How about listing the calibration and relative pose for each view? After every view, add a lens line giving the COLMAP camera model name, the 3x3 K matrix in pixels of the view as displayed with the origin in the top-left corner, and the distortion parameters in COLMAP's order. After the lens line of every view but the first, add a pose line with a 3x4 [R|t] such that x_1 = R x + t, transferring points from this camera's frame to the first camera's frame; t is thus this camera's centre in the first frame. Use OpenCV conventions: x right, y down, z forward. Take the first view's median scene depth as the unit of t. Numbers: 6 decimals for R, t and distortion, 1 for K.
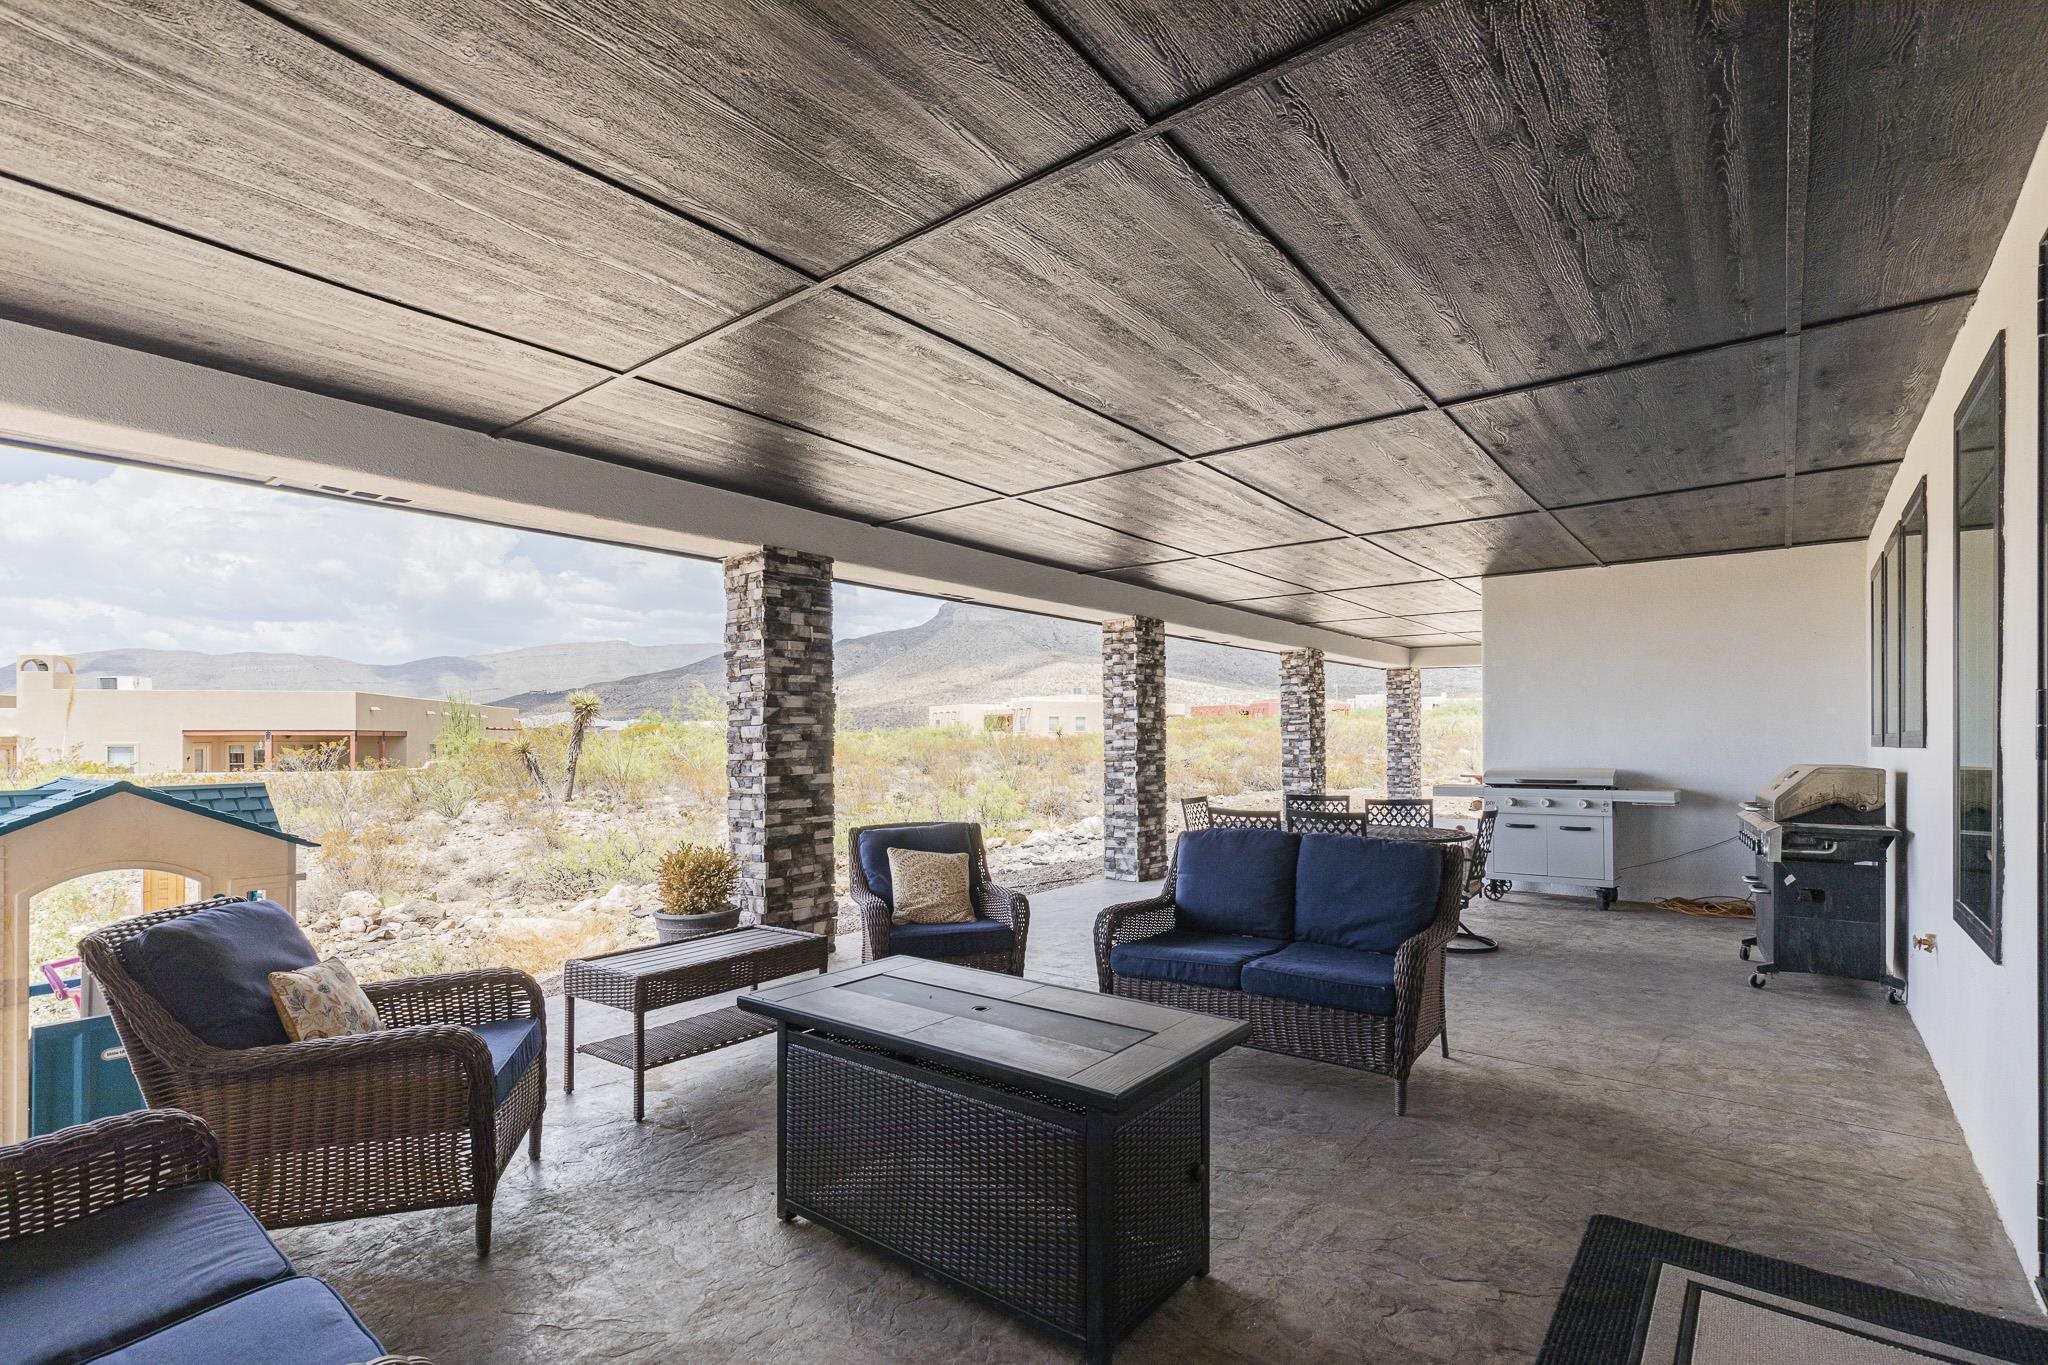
lens RADIAL K [[972.0, 0, 1009.7], [0, 972.0, 739.1], [0, 0, 1]] dist [-0.003443, -0.000495]
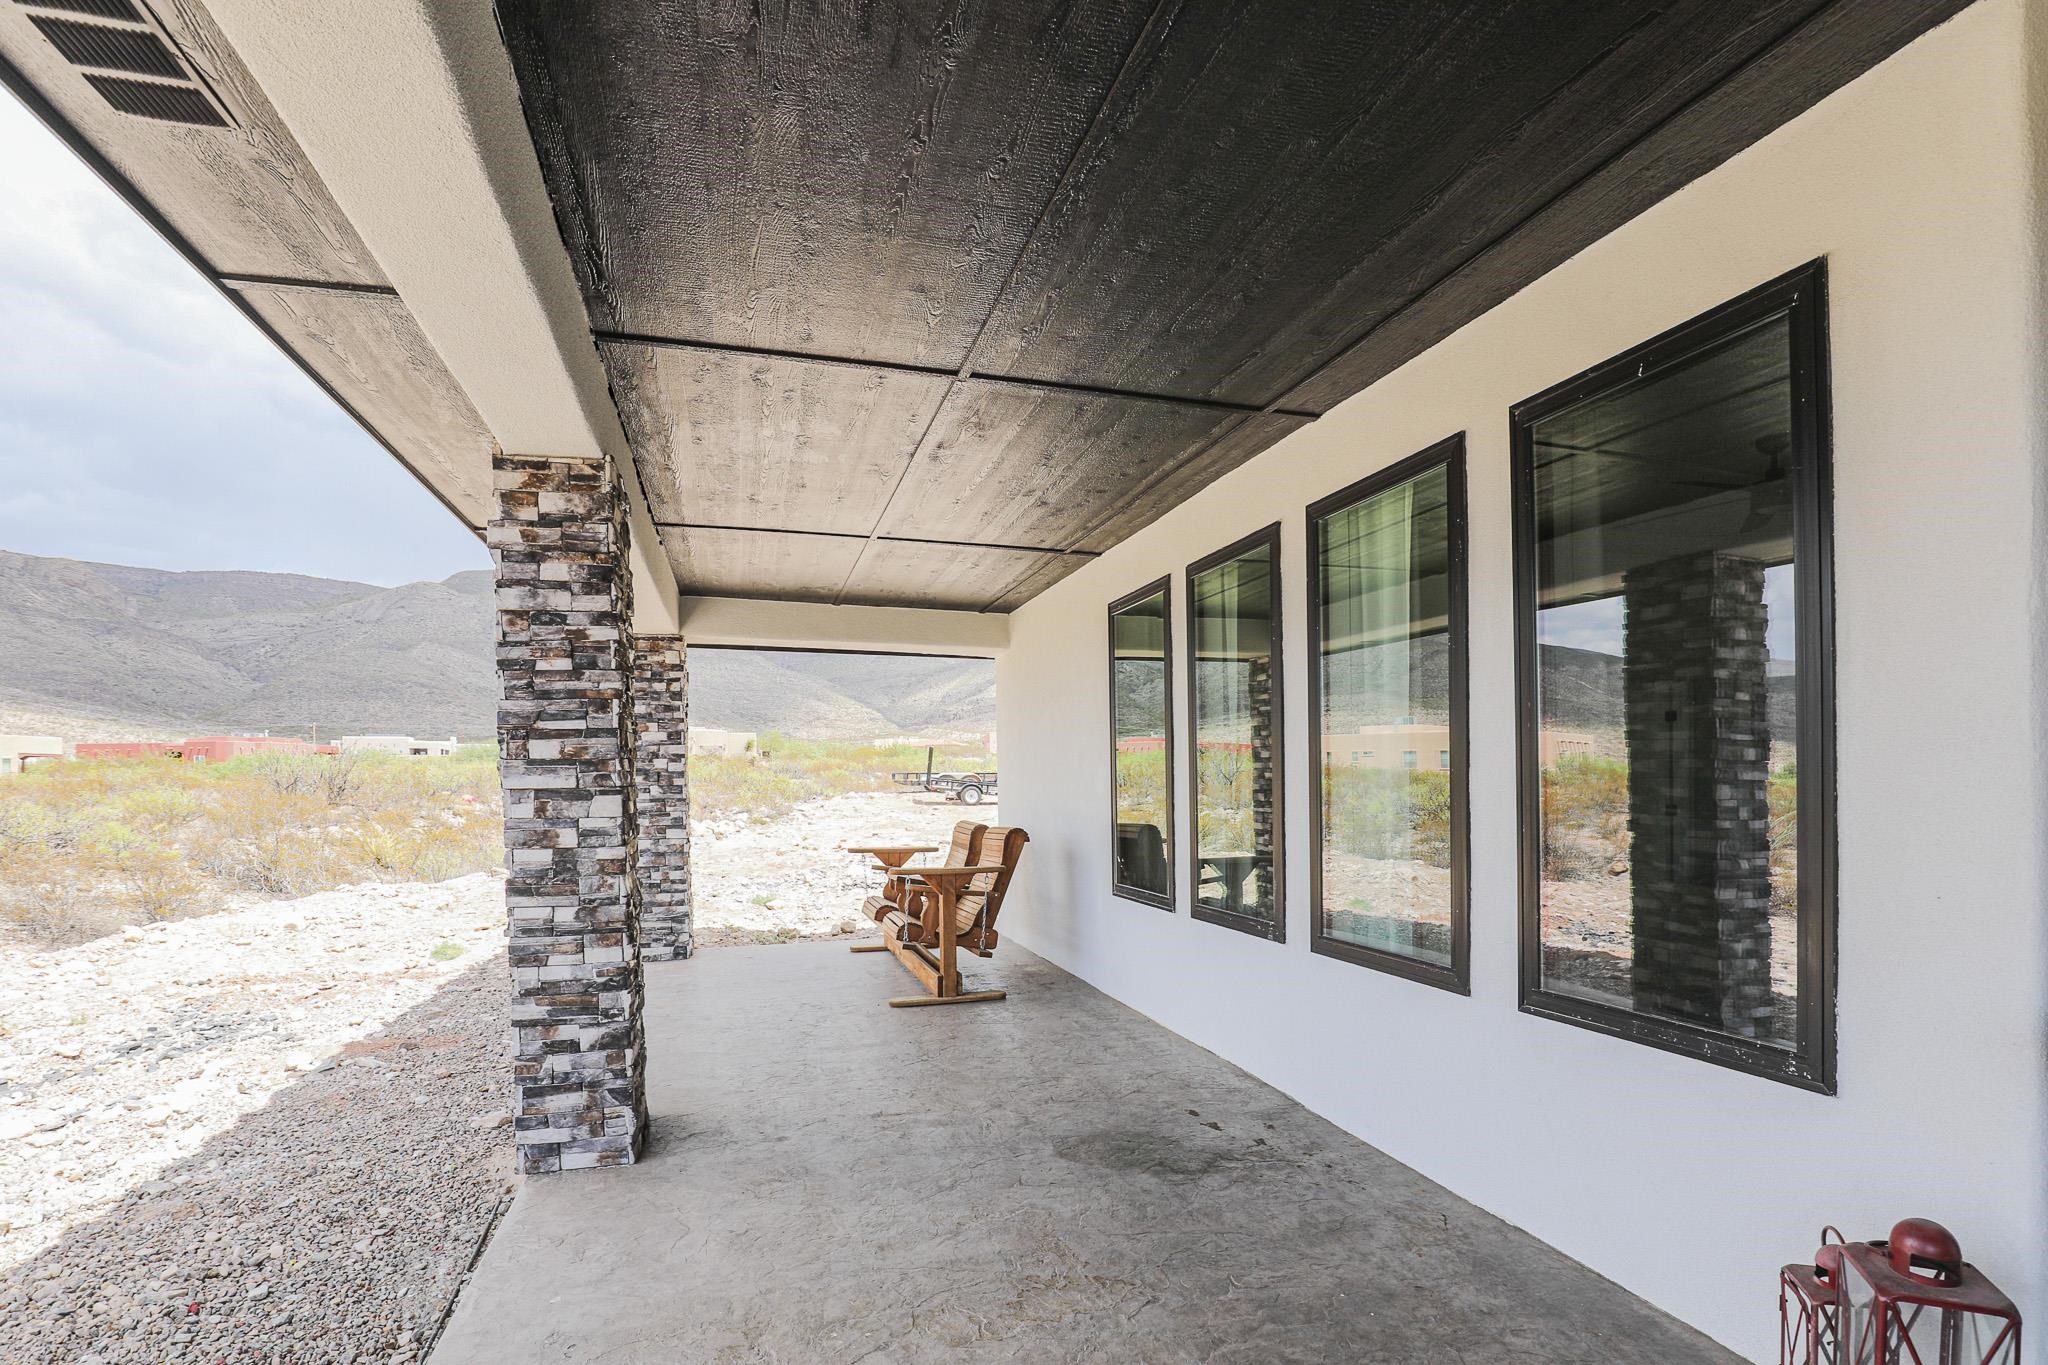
lens RADIAL K [[972.0, 0, 967.8], [0, 972.0, 792.5], [0, 0, 1]] dist [-0.003443, -0.000495]
pose [[0.599911, -0.010005, 0.800004, 0.118701], [0.007258, 0.999949, 0.007063, -0.000324], [-0.800034, 0.001569, 0.599953, 0.606149]]
